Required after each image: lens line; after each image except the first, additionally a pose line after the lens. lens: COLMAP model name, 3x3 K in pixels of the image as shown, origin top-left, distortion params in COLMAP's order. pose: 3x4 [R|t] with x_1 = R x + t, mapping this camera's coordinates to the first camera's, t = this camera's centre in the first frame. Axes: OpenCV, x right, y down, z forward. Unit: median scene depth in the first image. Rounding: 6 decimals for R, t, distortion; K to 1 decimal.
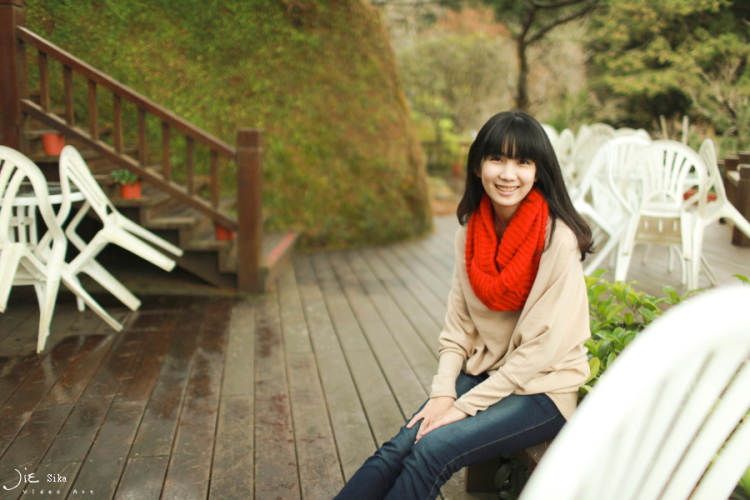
lens RADIAL K [[750.8, 0, 374.9], [0, 750.8, 230.3], [0, 0, 1]] dist [-0.008650, 0.018483]
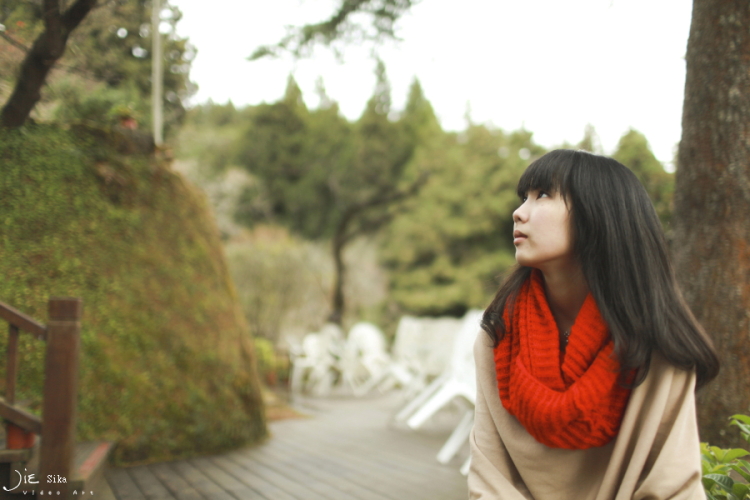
lens RADIAL K [[750.8, 0, 374.9], [0, 750.8, 230.3], [0, 0, 1]] dist [-0.008650, 0.018483]
pose [[0.962377, 0.011727, 0.271463, -0.049722], [0.067466, 0.957468, -0.280542, 0.028071], [-0.263207, 0.288302, 0.920654, 0.122774]]
